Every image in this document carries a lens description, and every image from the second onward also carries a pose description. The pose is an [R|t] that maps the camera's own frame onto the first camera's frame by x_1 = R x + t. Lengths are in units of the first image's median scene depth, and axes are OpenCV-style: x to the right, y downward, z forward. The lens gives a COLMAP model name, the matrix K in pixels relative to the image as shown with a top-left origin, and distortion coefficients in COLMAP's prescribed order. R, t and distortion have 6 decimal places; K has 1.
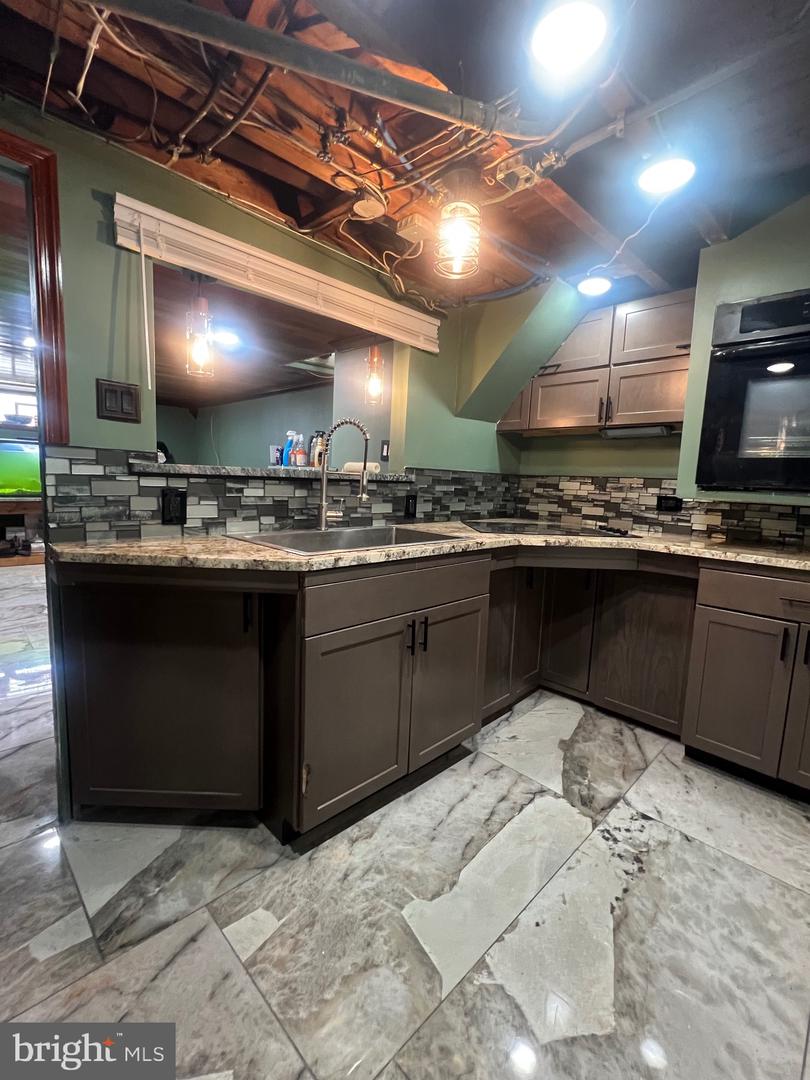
lens RADIAL K [[495.3, 0, 407.1], [0, 495.3, 538.9], [0, 0, 1]] dist [-0.003896, 0.000778]
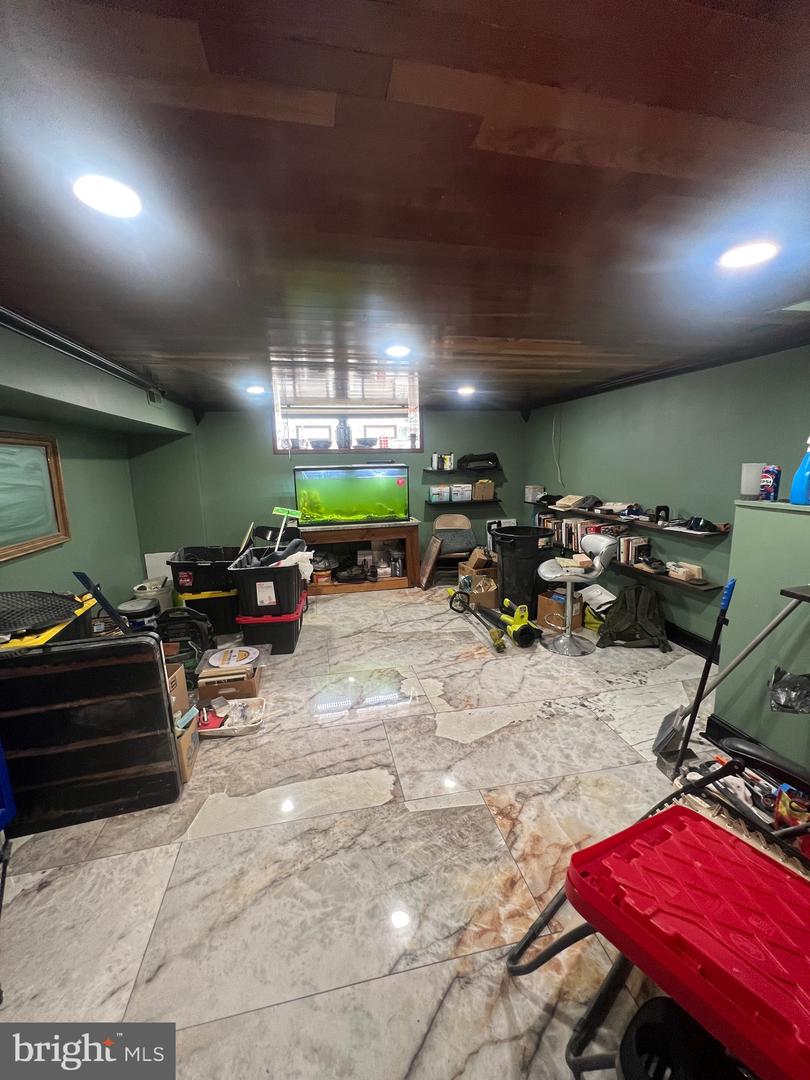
lens RADIAL K [[434.1, 0, 403.1], [0, 434.1, 537.6], [0, 0, 1]] dist [-0.005553, 0.002003]
pose [[0.849596, 0.031999, -0.526462, -0.710132], [-0.007361, 0.998780, 0.048828, -0.261987], [0.527383, -0.037609, 0.848795, 0.789753]]
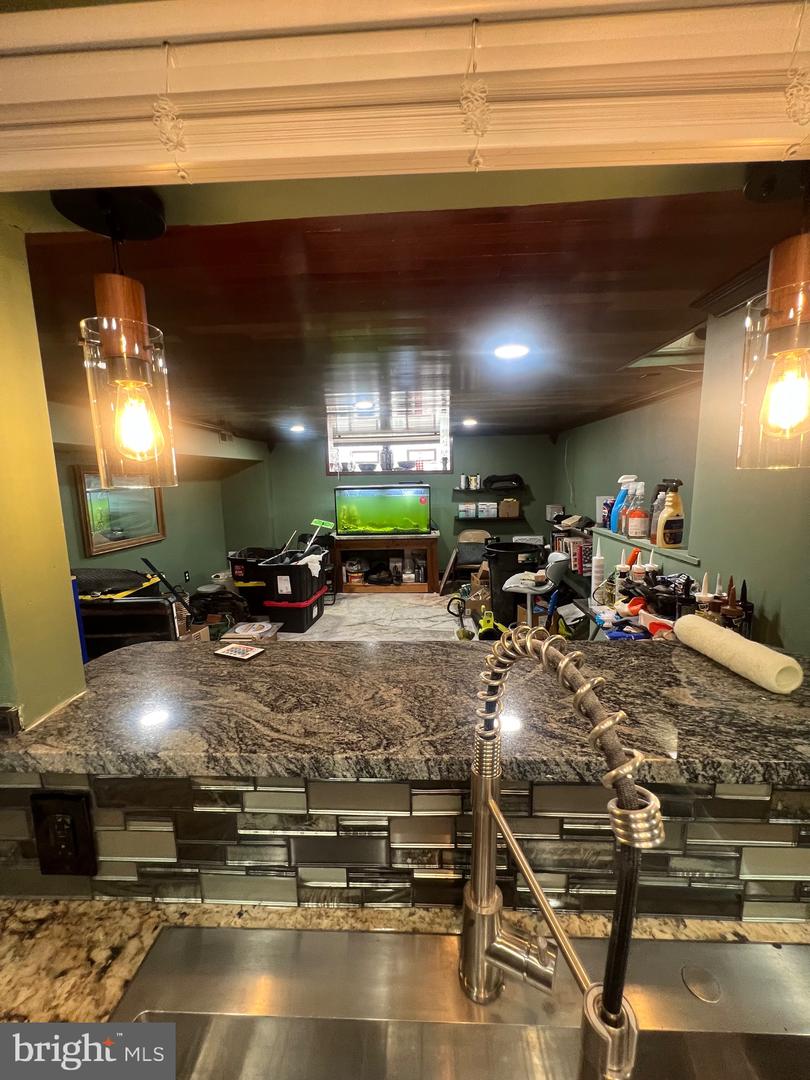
lens RADIAL K [[434.1, 0, 405.5], [0, 434.1, 539.2], [0, 0, 1]] dist [-0.005553, 0.002003]
pose [[0.674424, 0.052742, -0.736458, -0.038389], [-0.040060, 0.998590, 0.034830, -0.293751], [0.737256, 0.006013, 0.675586, 0.873516]]
